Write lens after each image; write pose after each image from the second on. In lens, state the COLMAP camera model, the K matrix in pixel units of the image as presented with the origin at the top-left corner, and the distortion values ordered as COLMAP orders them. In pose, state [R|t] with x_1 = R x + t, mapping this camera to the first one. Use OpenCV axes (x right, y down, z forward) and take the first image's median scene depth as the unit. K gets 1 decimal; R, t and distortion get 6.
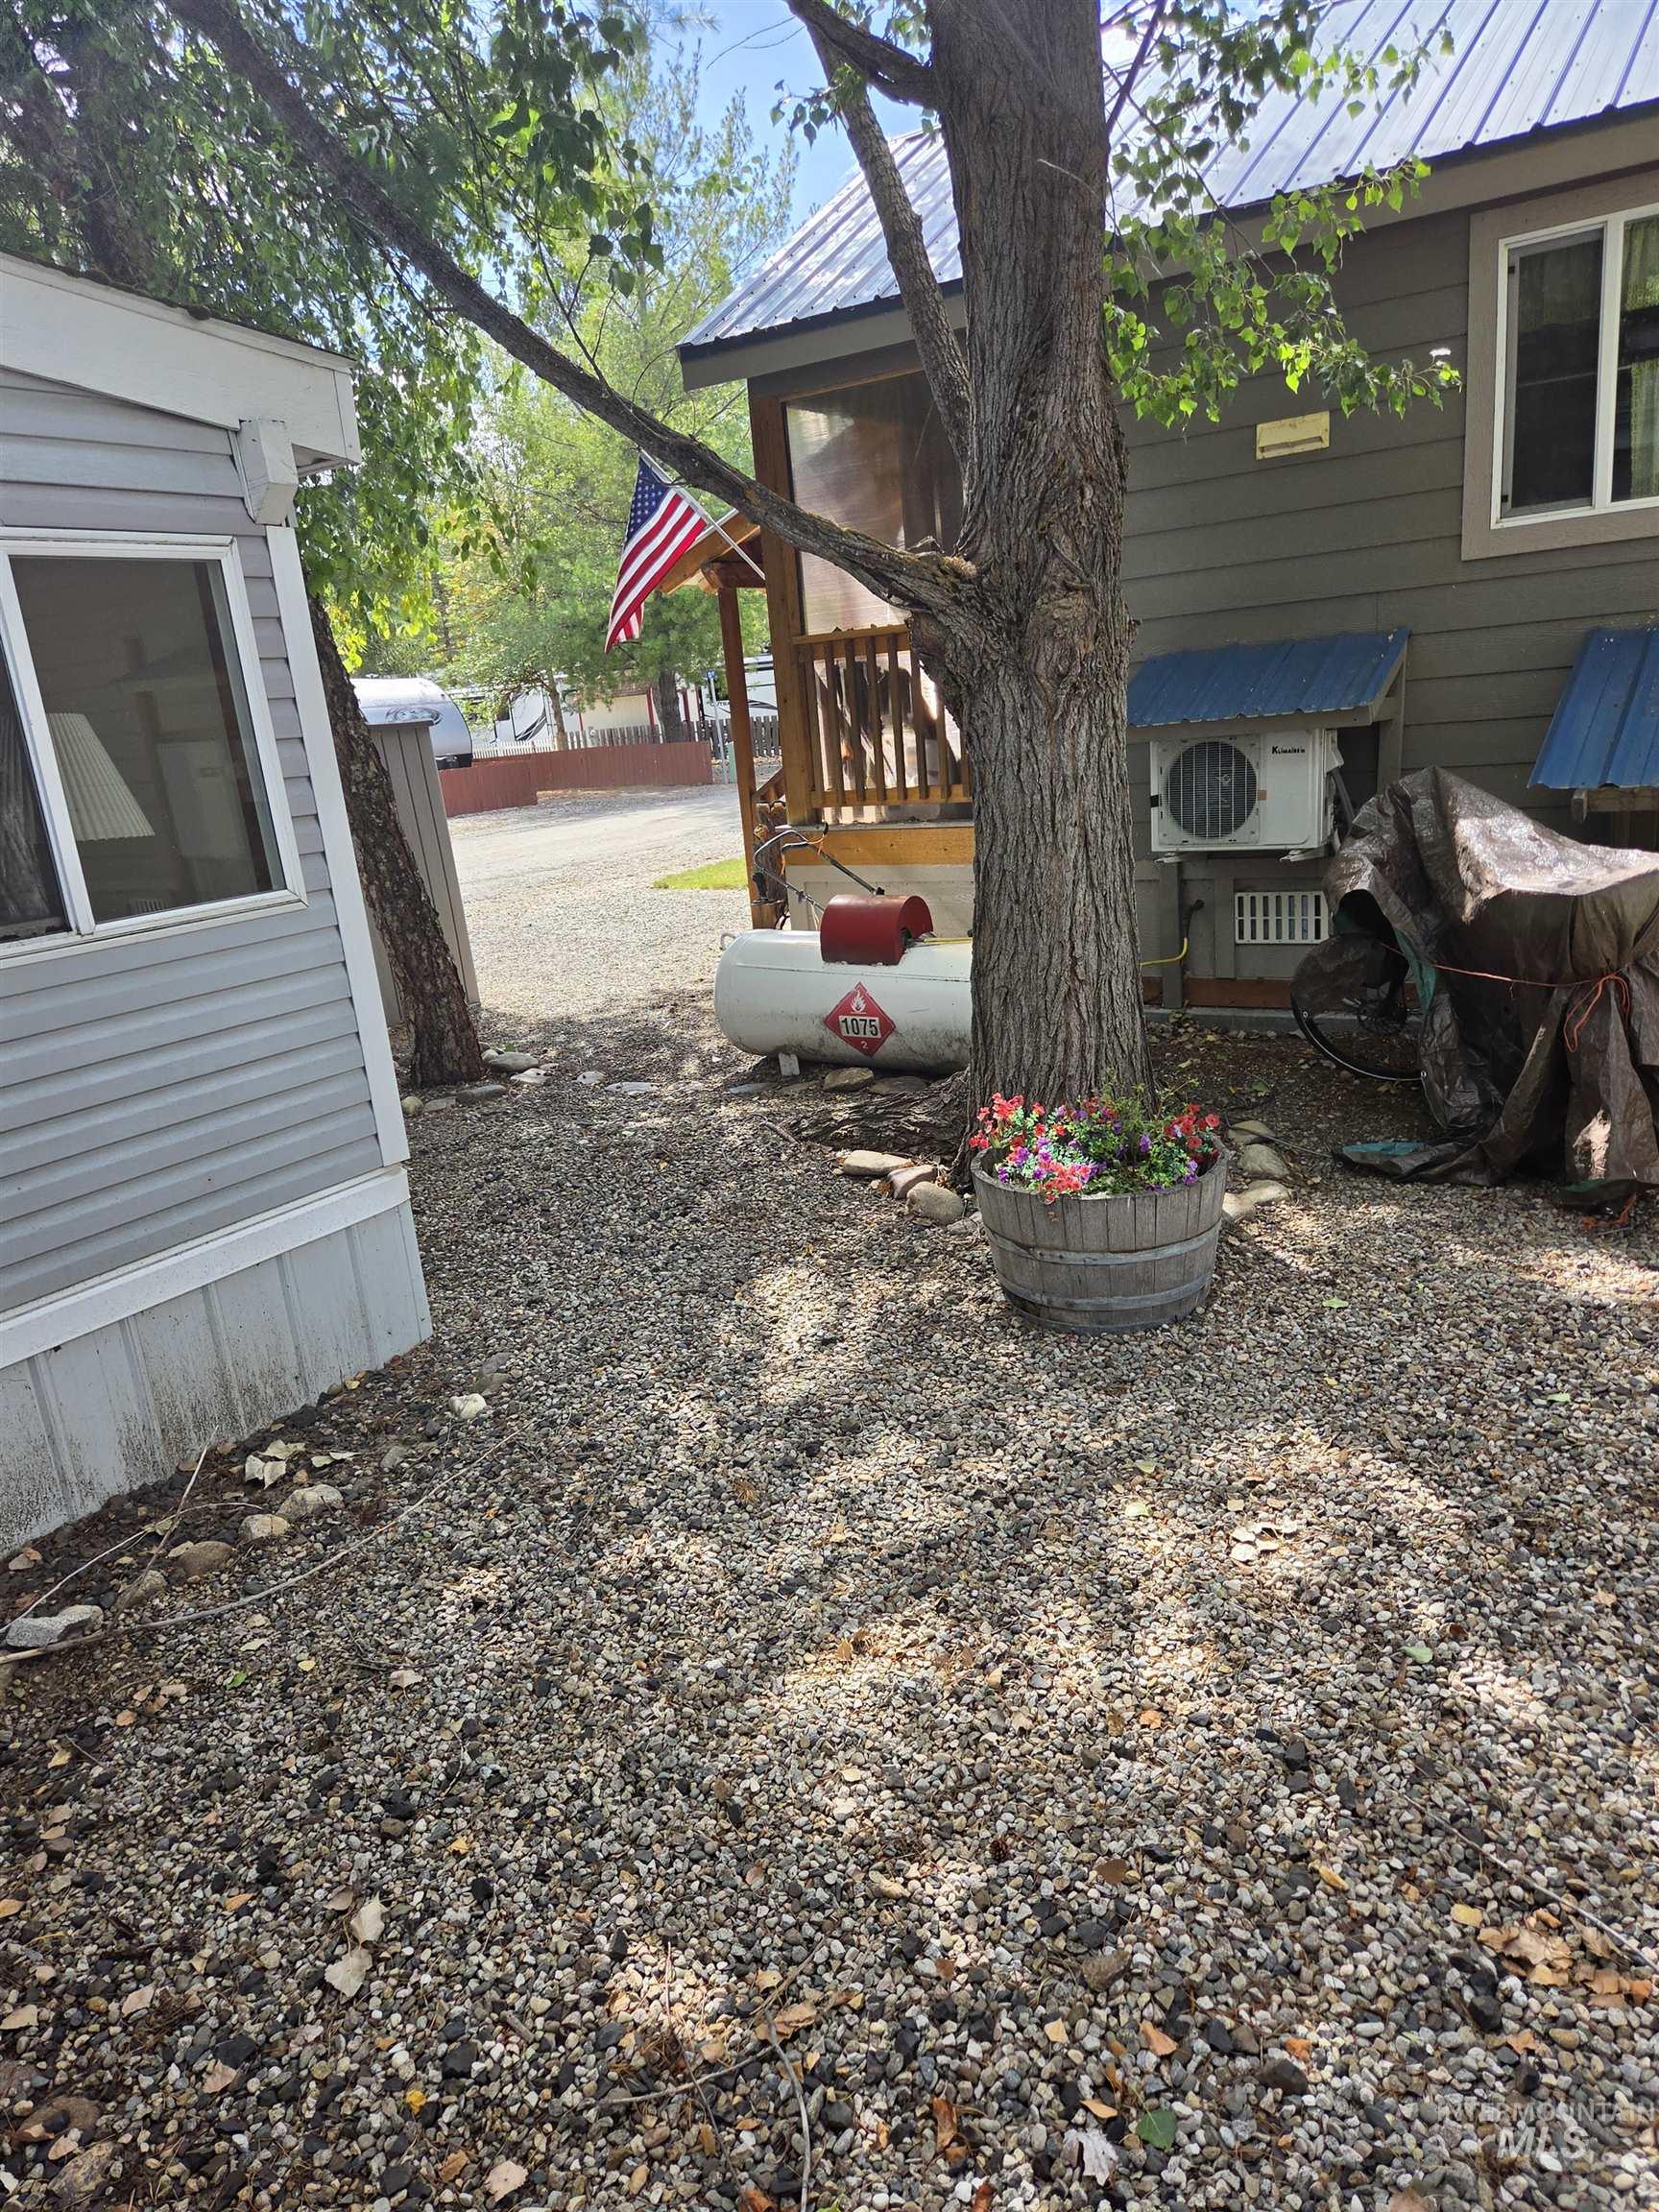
lens RADIAL K [[1472.2, 0, 831.4], [0, 1472.2, 1124.2], [0, 0, 1]] dist [0.063062, -0.051670]
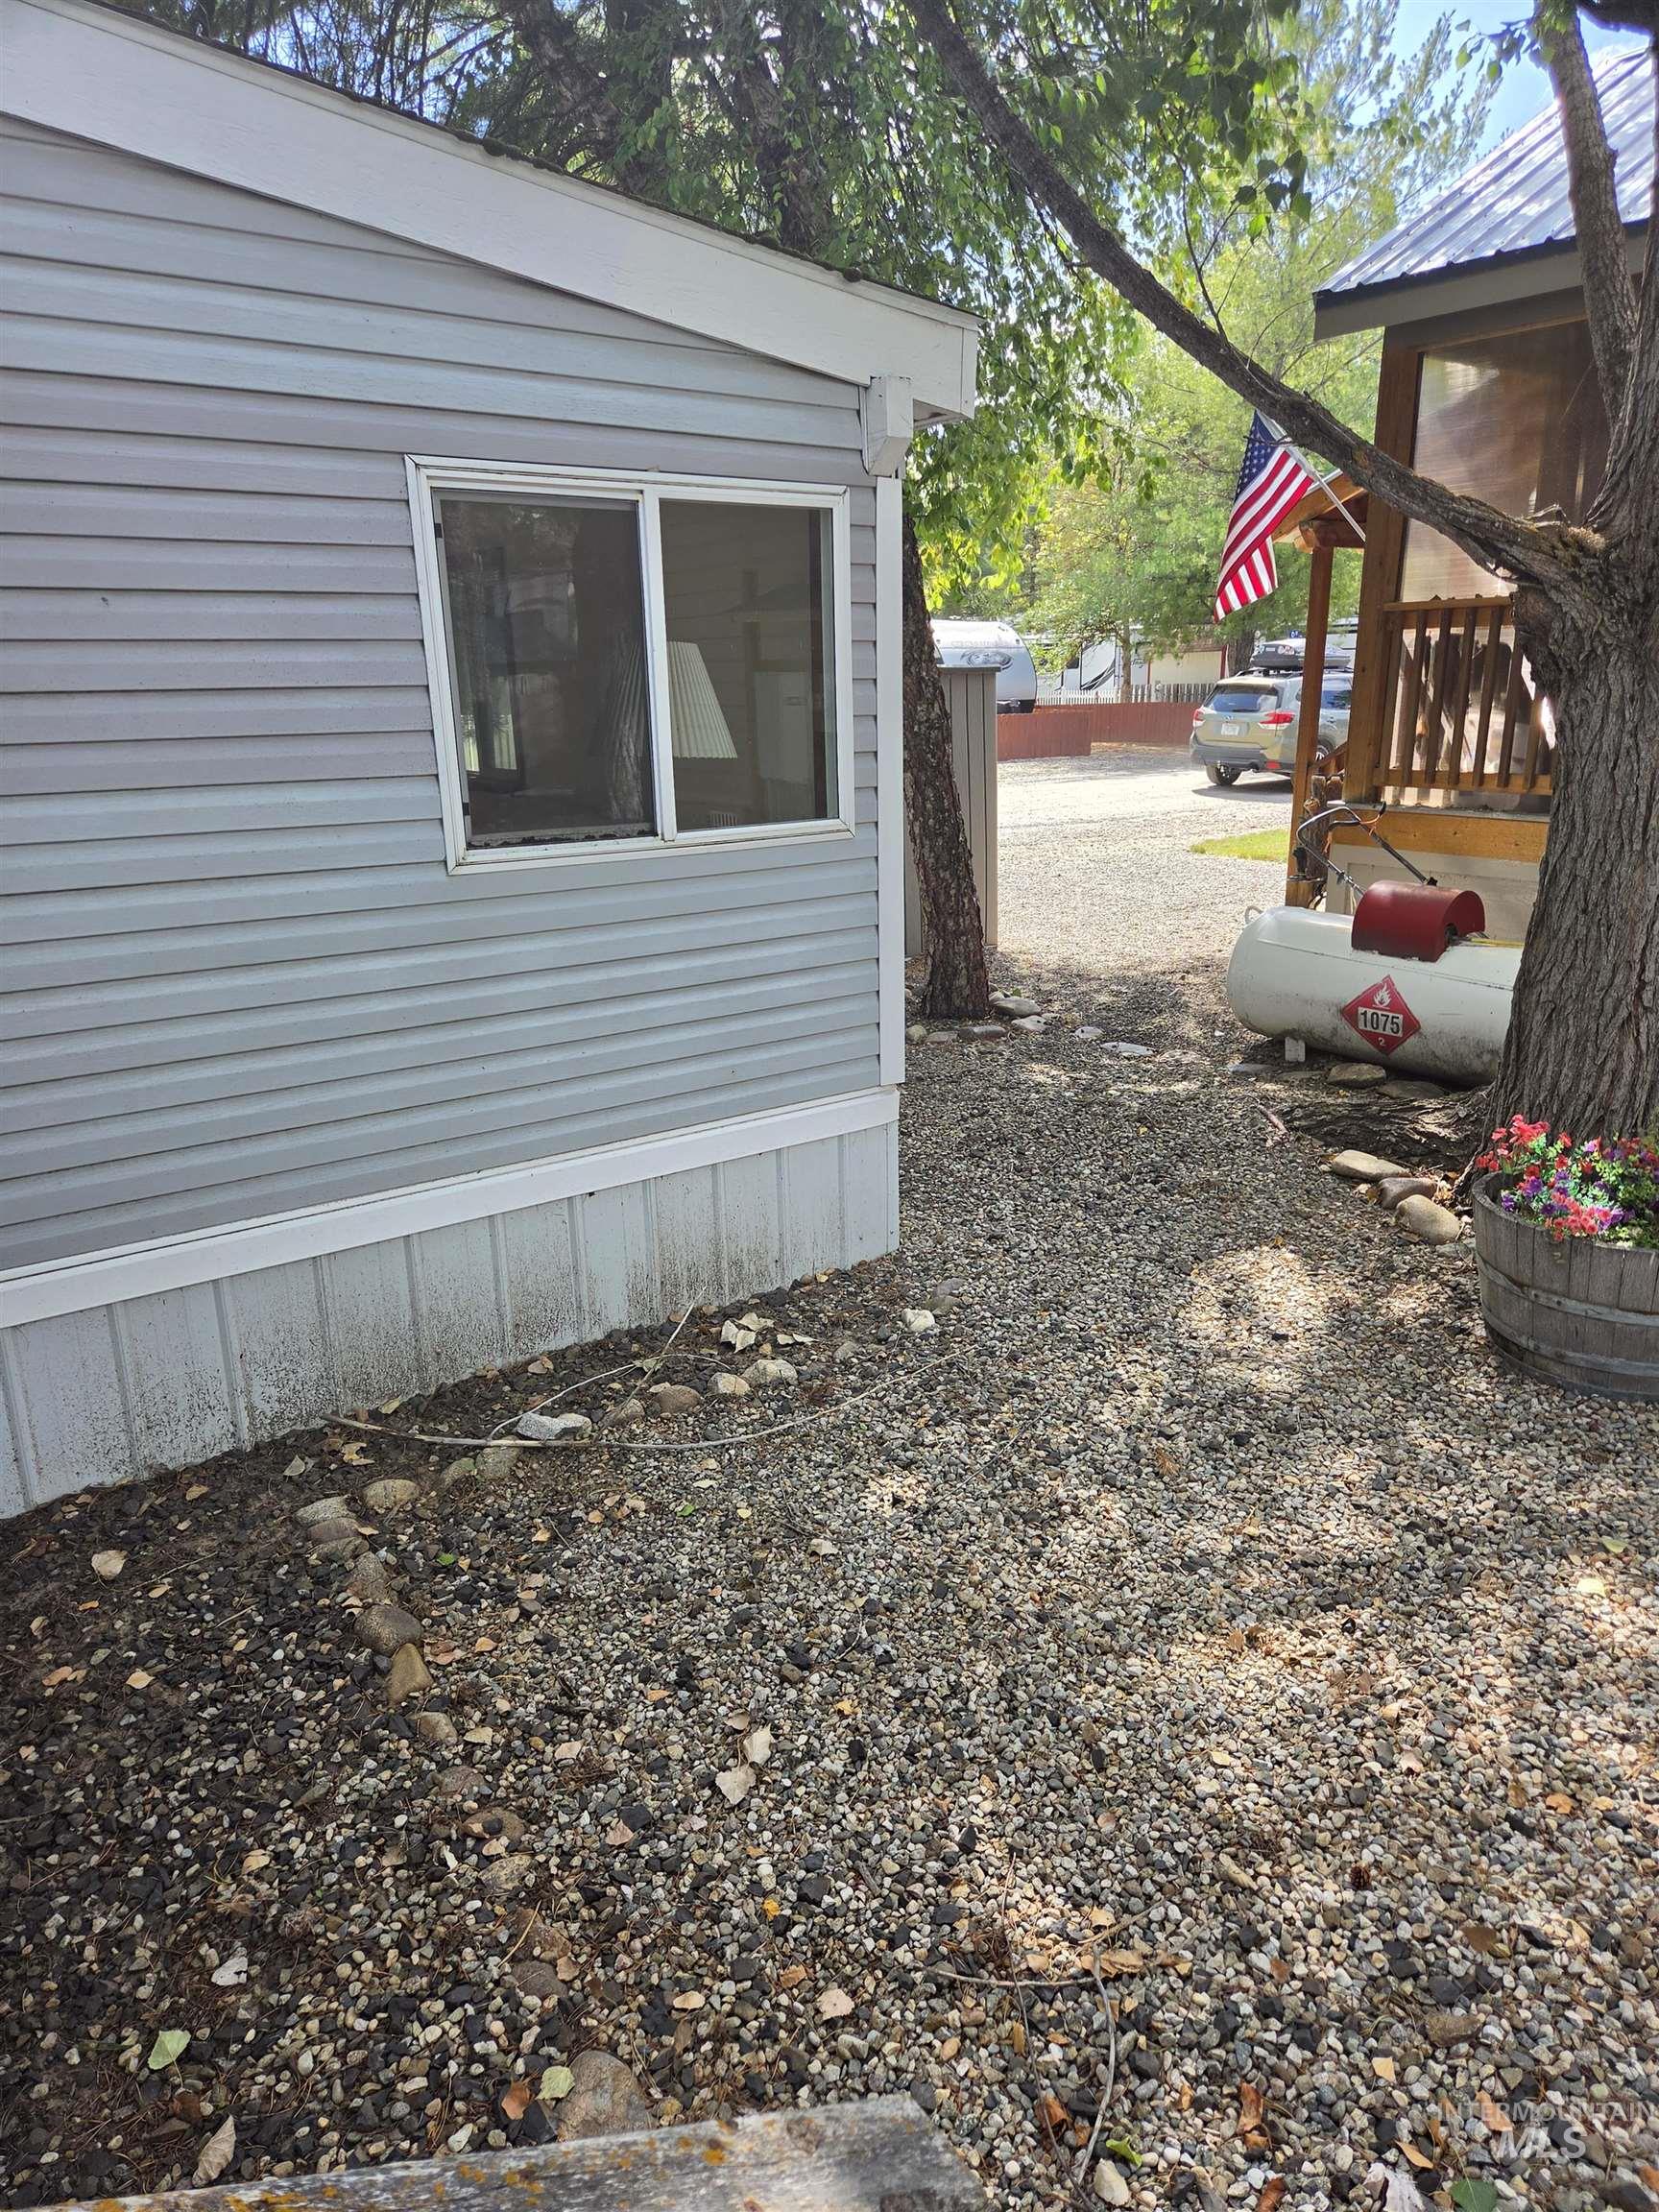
lens RADIAL K [[1472.2, 0, 851.7], [0, 1472.2, 1126.8], [0, 0, 1]] dist [0.063062, -0.051670]
pose [[0.936049, 0.171654, -0.307161, 0.012282], [-0.161841, 0.985149, 0.057343, 0.000469], [0.312443, -0.003965, 0.949928, -0.022503]]
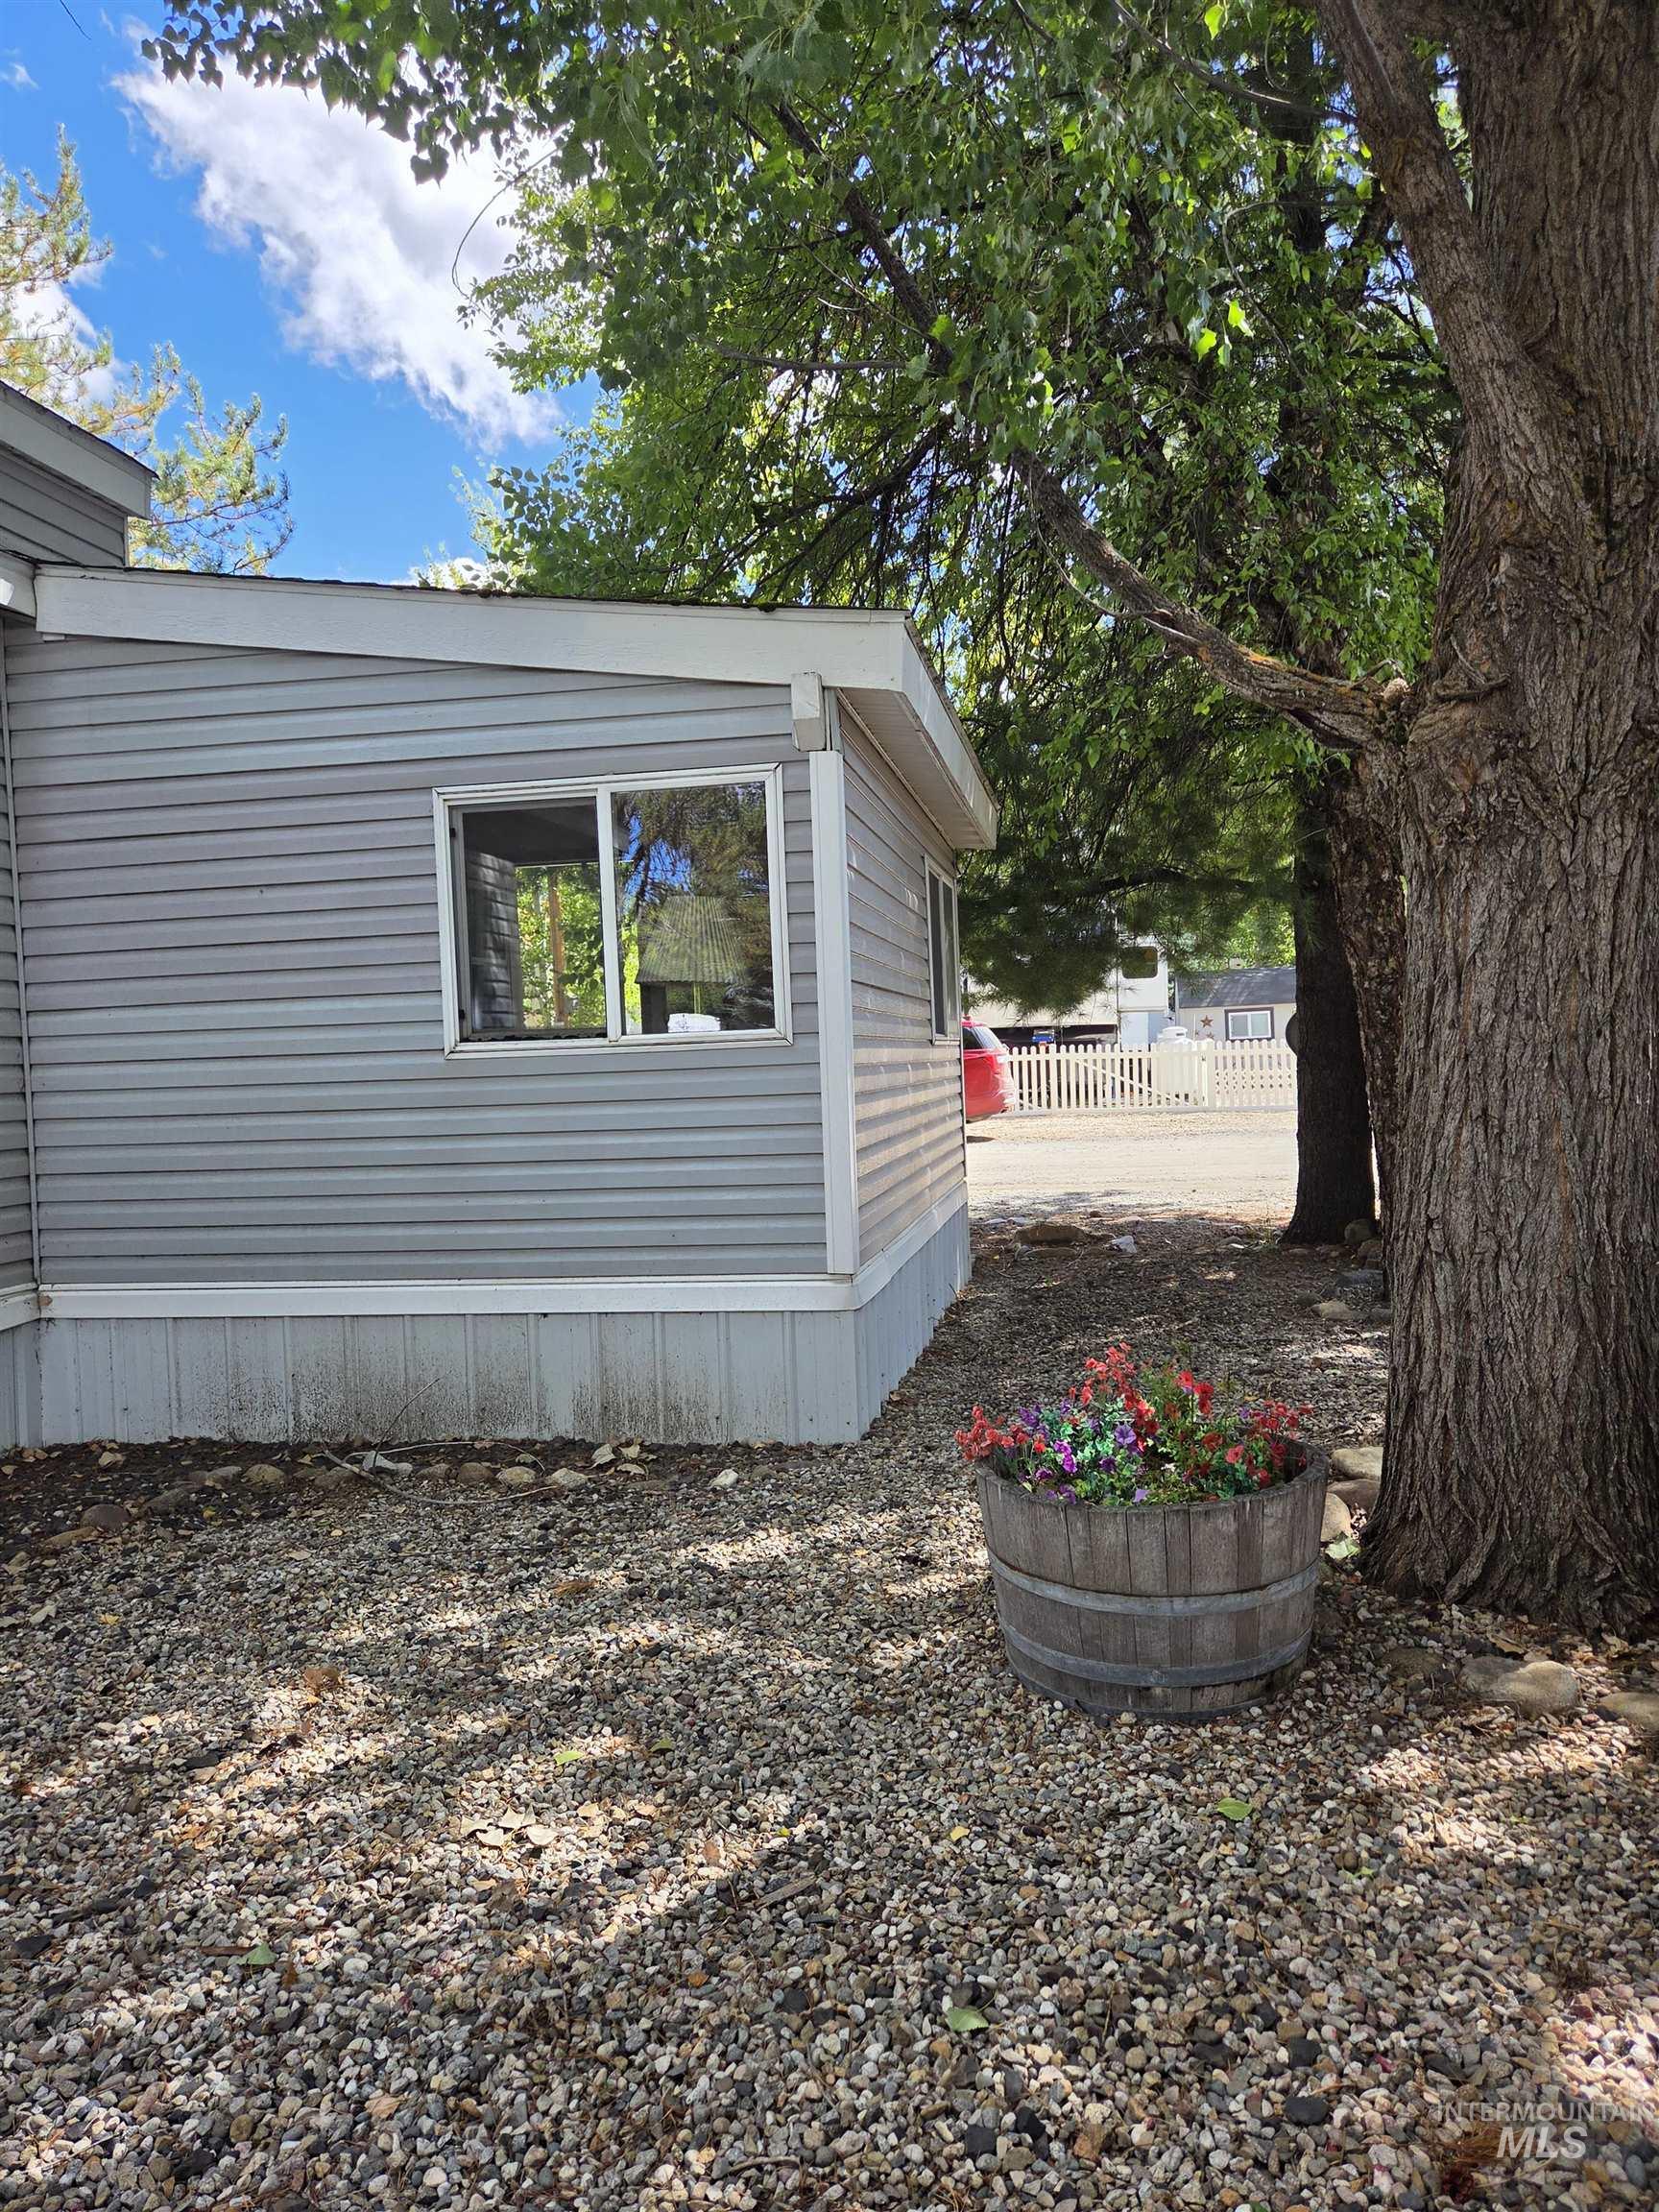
lens RADIAL K [[1472.2, 0, 831.3], [0, 1472.2, 1103.8], [0, 0, 1]] dist [0.063062, -0.051670]
pose [[0.412046, 0.108936, -0.904628, 0.821334], [-0.252660, 0.967554, 0.001431, -0.113833], [0.875432, 0.227973, 0.426200, 0.542856]]
